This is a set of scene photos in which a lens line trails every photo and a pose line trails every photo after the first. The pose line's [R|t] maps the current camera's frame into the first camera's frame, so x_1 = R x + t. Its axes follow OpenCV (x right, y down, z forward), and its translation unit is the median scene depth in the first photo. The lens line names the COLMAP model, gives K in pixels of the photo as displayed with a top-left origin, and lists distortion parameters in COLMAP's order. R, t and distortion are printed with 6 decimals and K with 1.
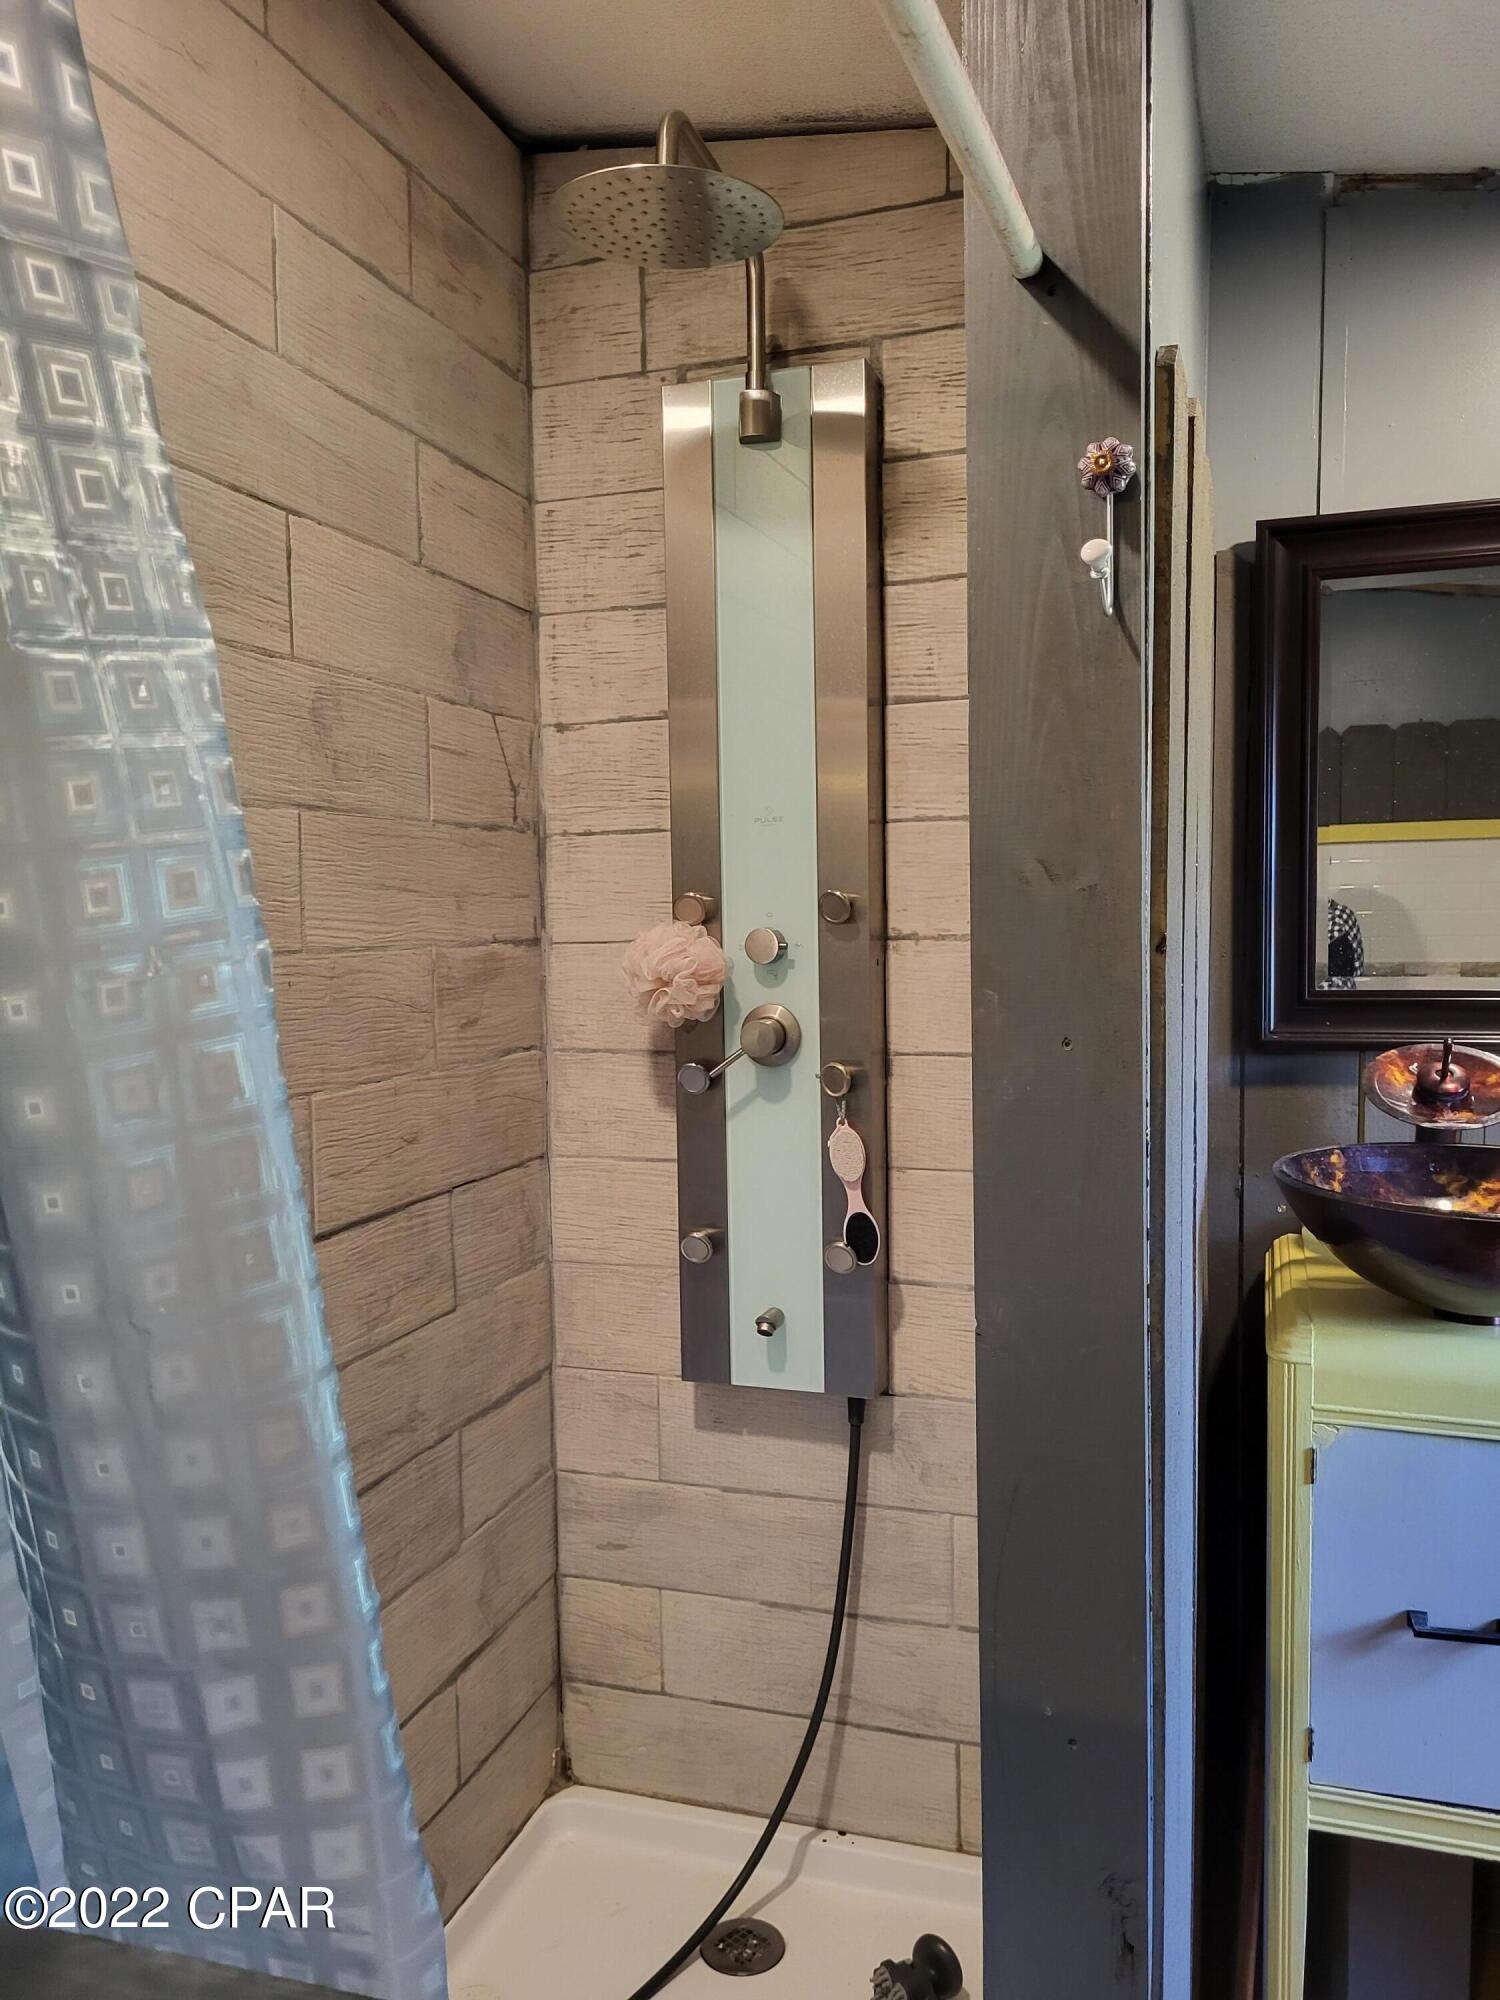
lens RADIAL K [[1517.5, 0, 760.8], [0, 1517.5, 1010.4], [0, 0, 1]] dist [0.040743, -0.034285]
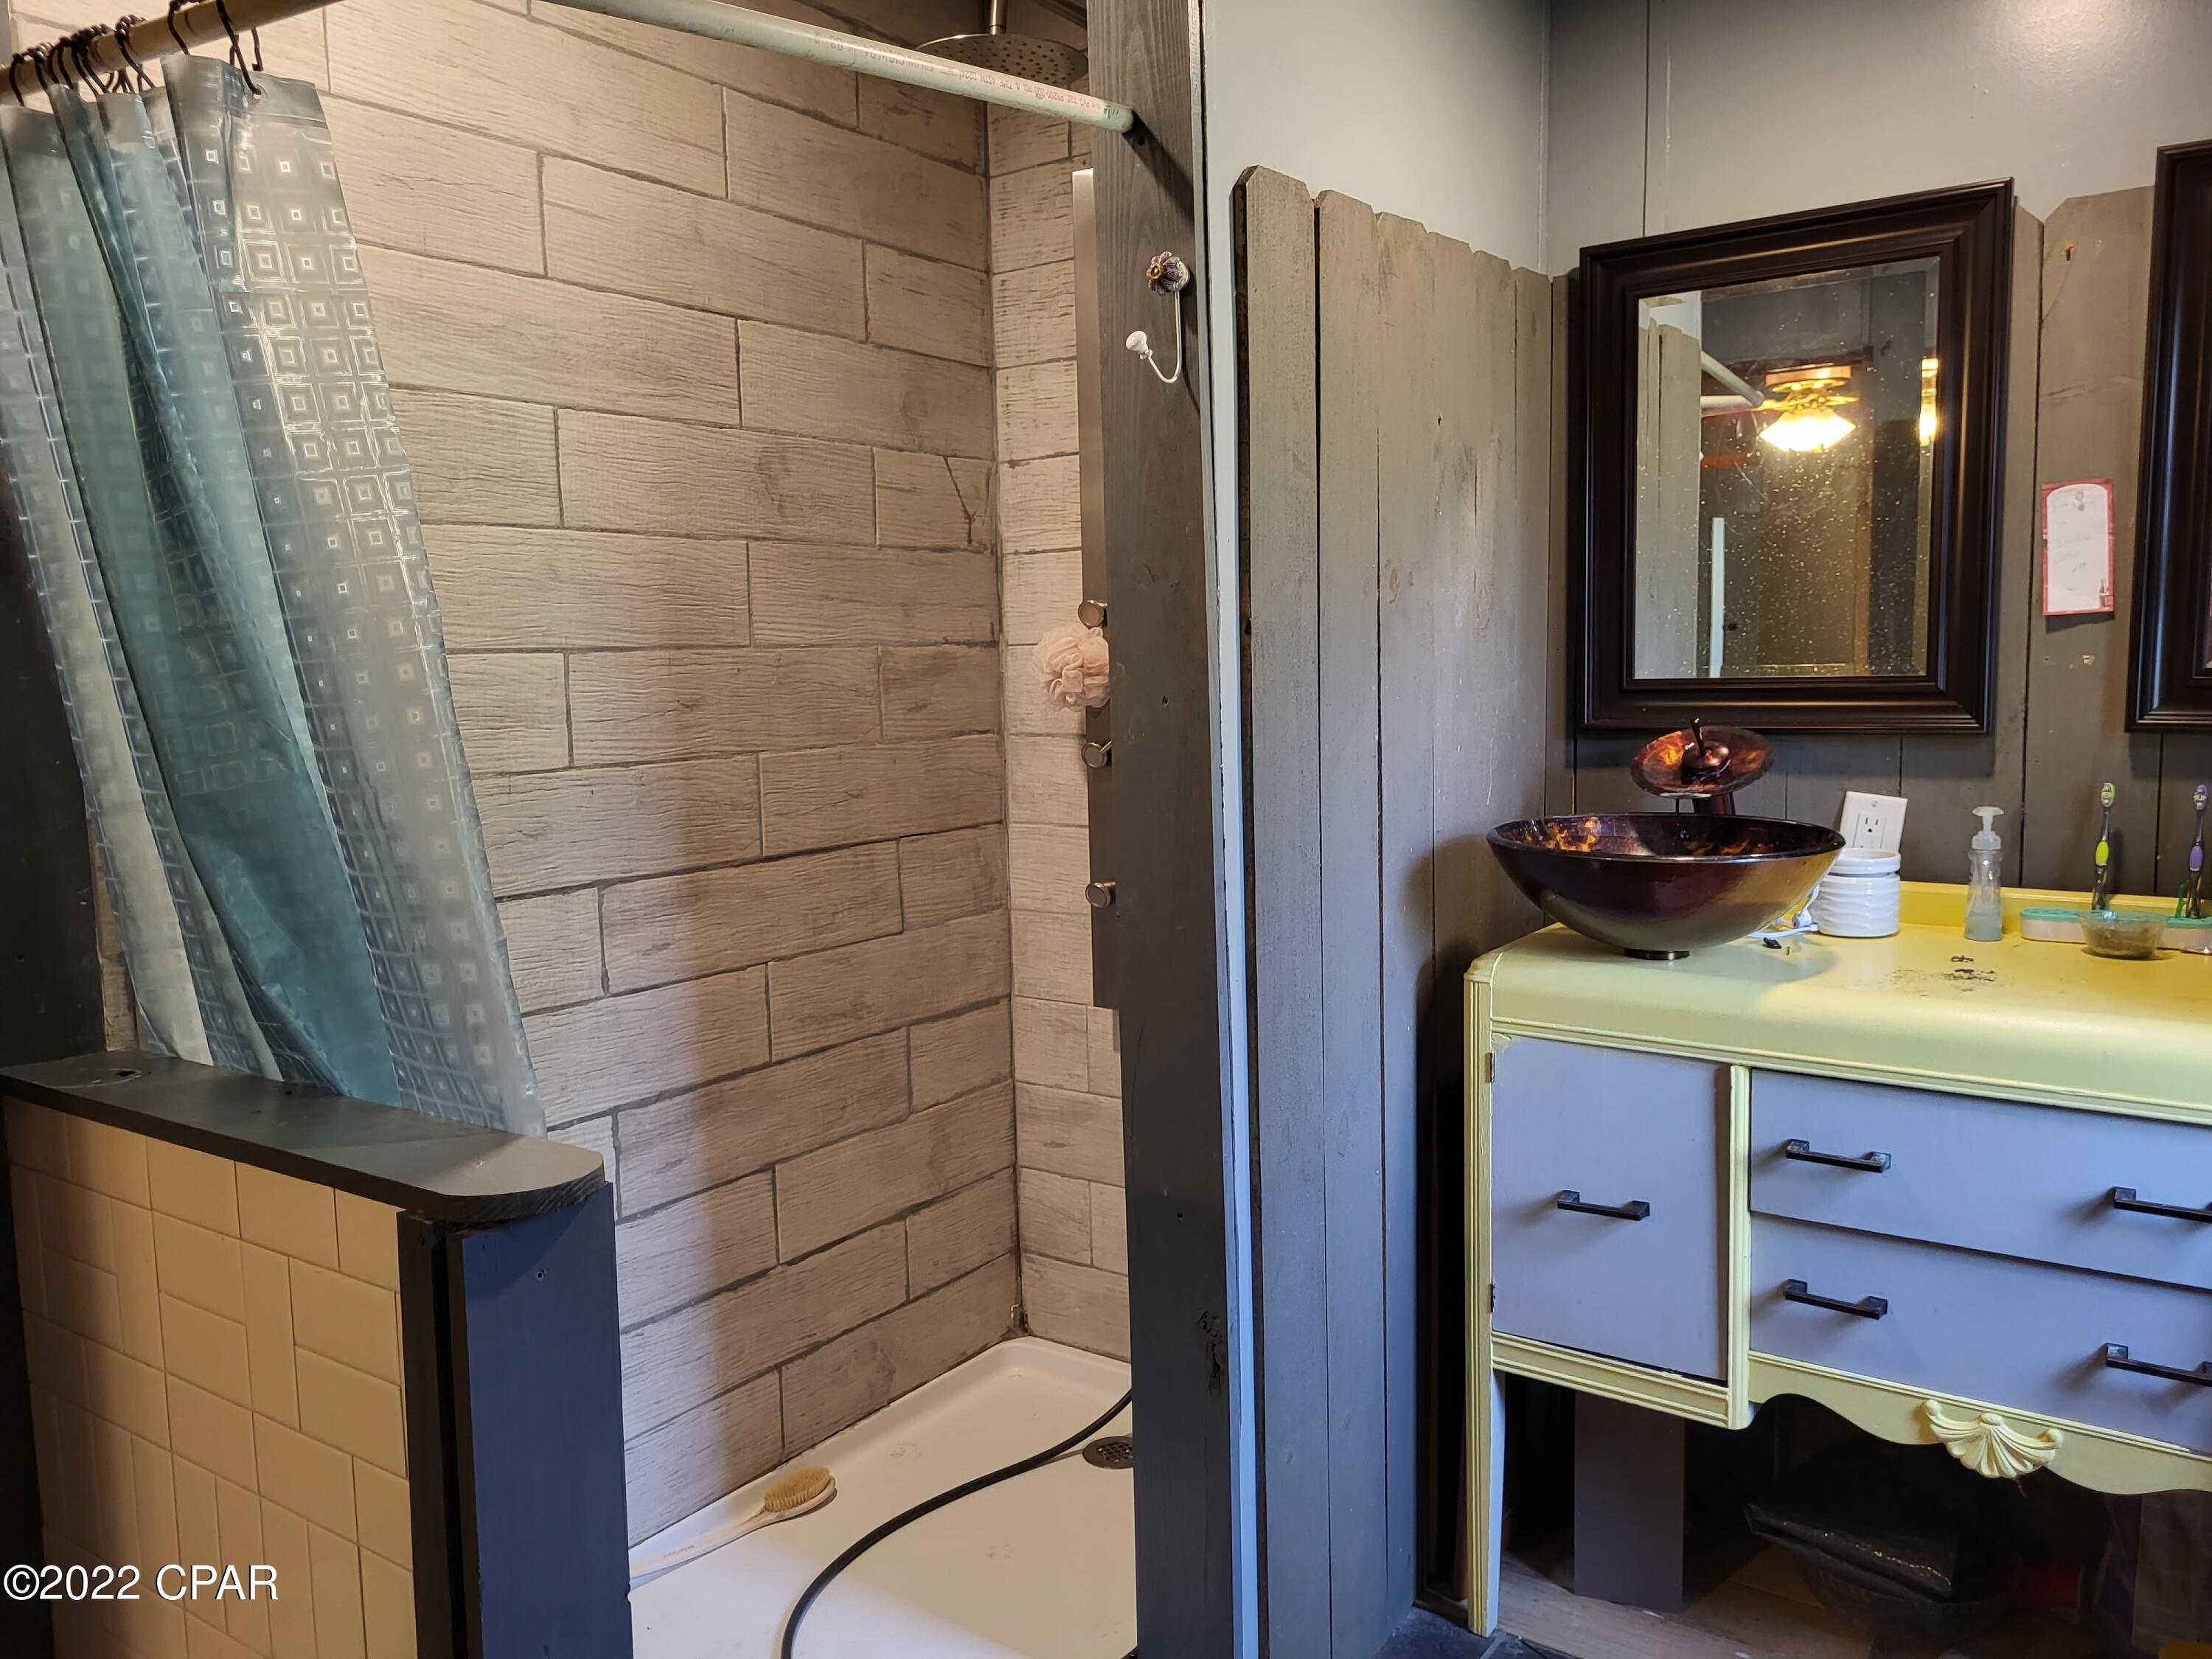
lens RADIAL K [[1678.4, 0, 1091.8], [0, 1678.4, 843.3], [0, 0, 1]] dist [0.040743, -0.034285]
pose [[0.951879, 0.027063, -0.305275, 0.394218], [-0.009943, 0.998296, 0.057496, 0.041444], [0.306311, -0.051693, 0.950527, -0.296762]]
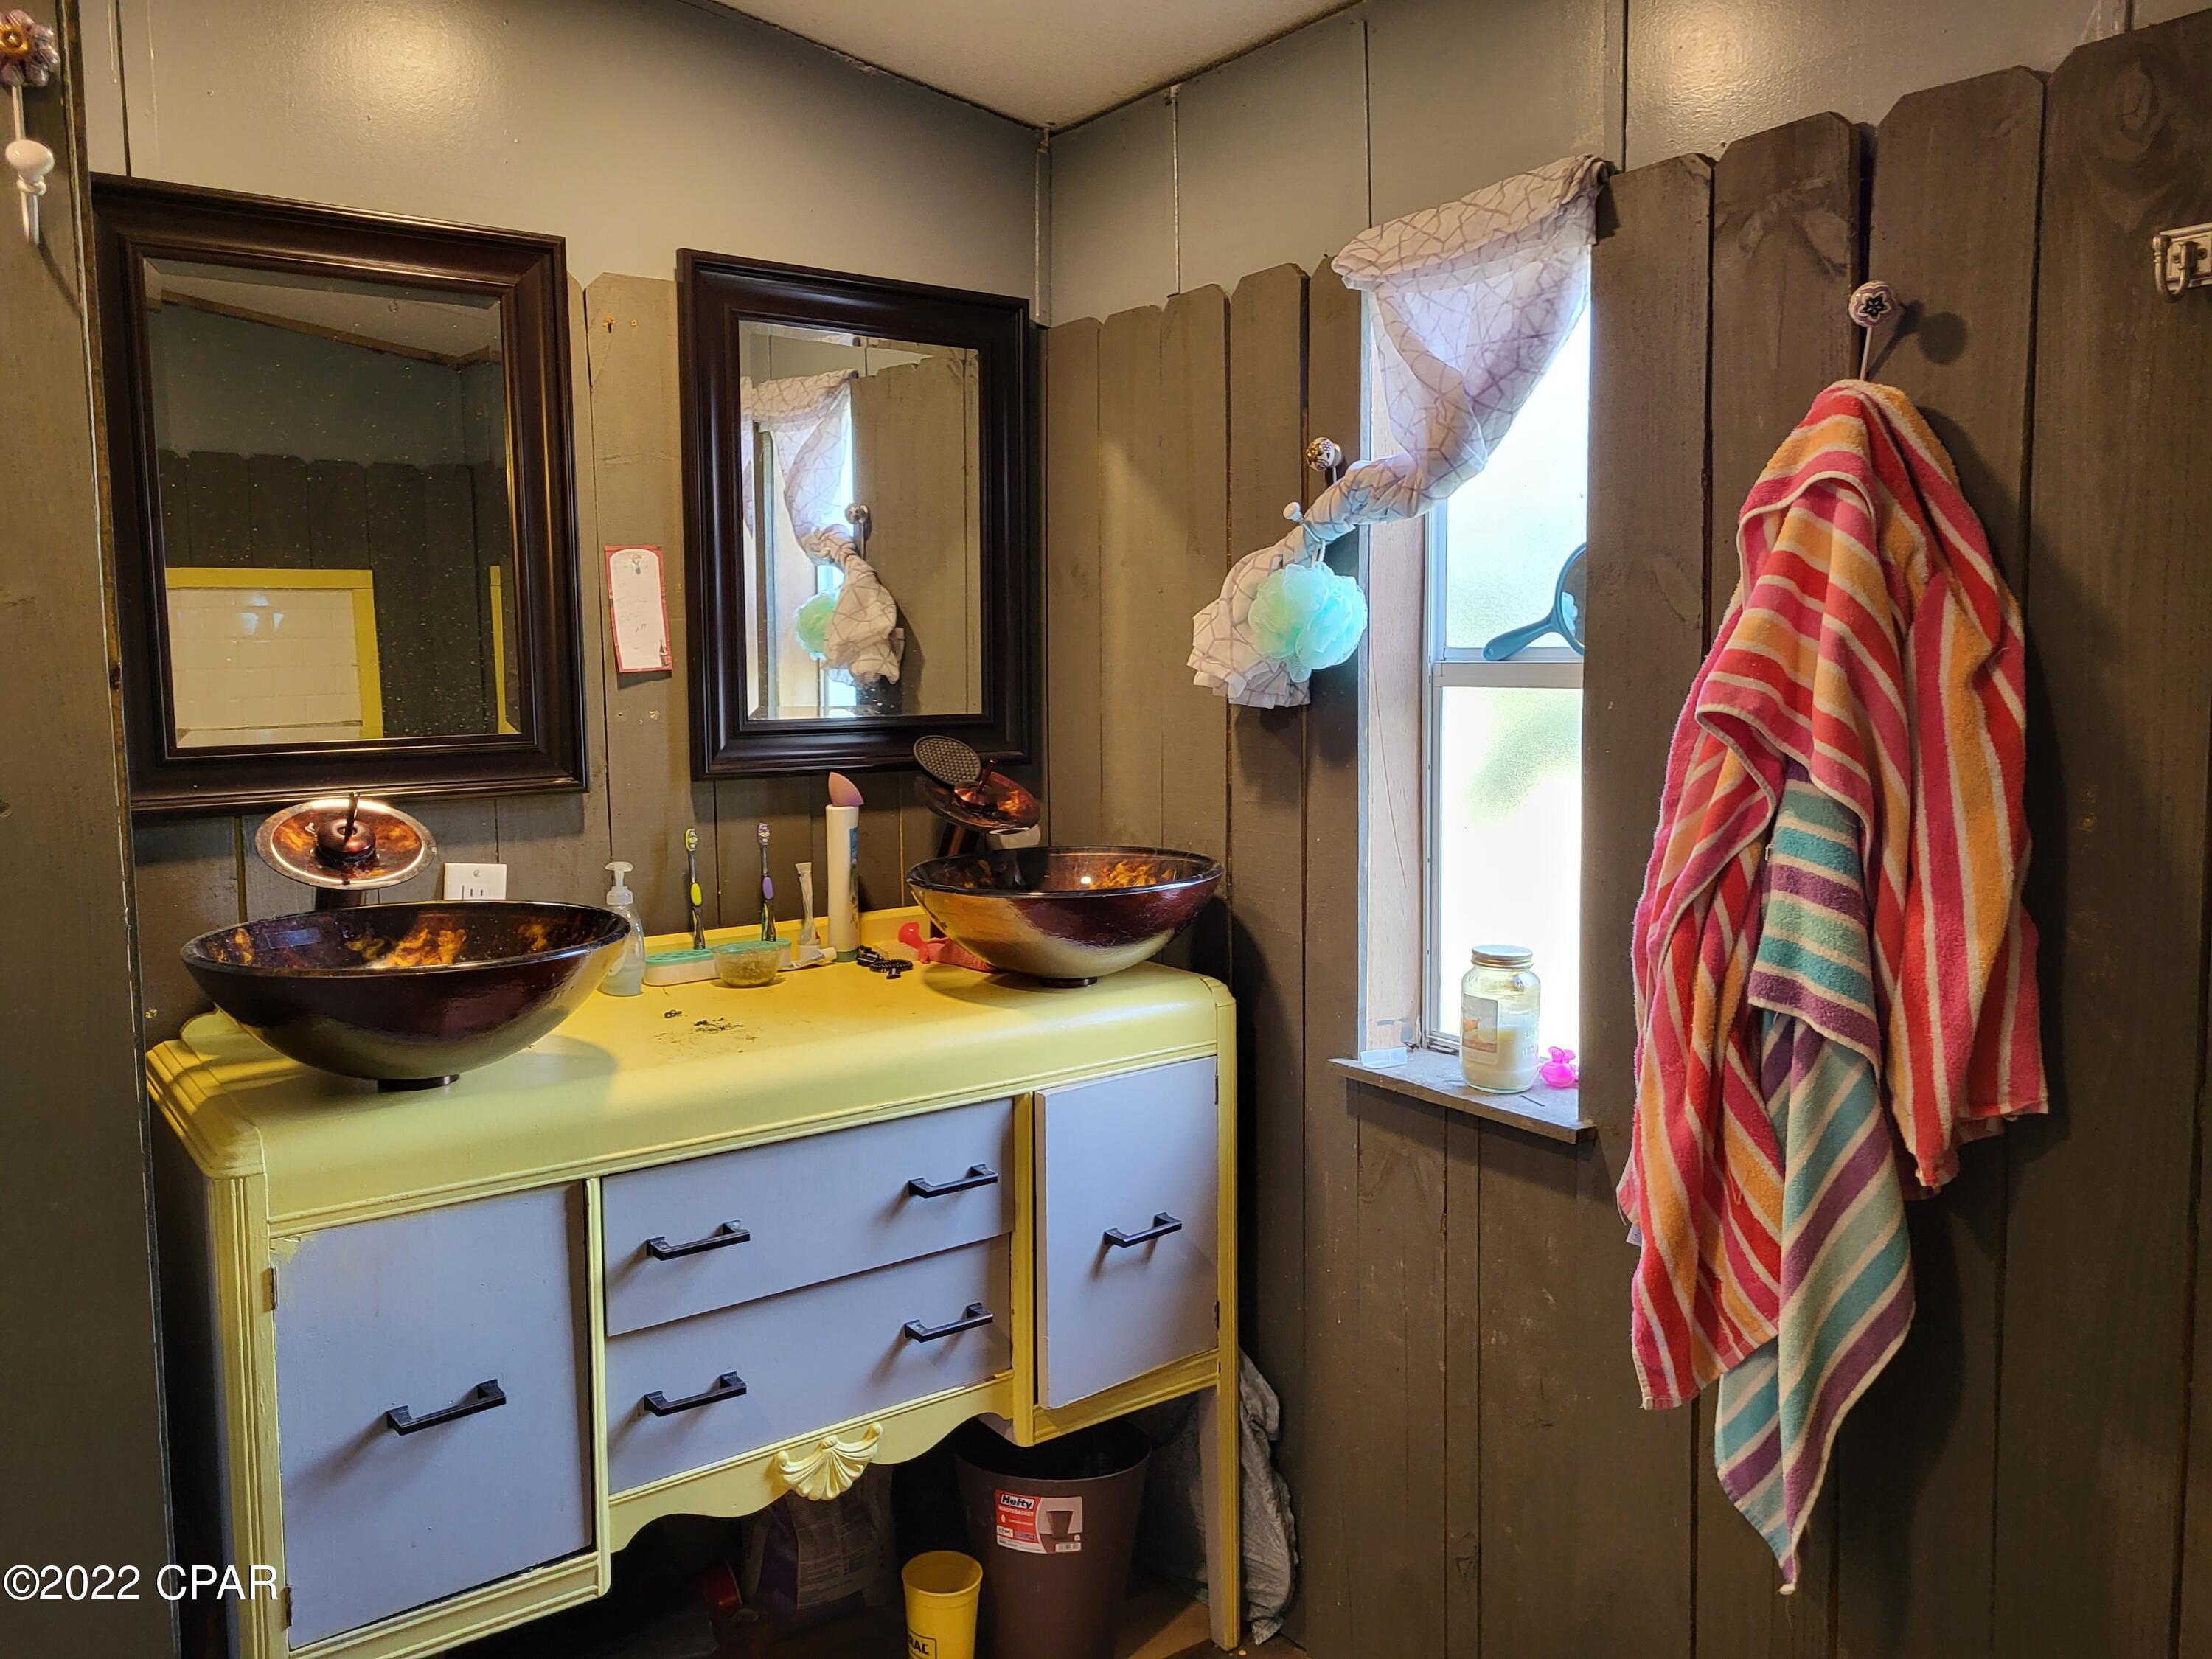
lens RADIAL K [[1678.4, 0, 1090.2], [0, 1678.4, 805.6], [0, 0, 1]] dist [0.040743, -0.034285]
pose [[0.586326, -0.067656, 0.807245, -0.105331], [0.061305, 0.997354, 0.039061, 0.013774], [-0.807752, 0.026585, 0.588923, 0.045826]]
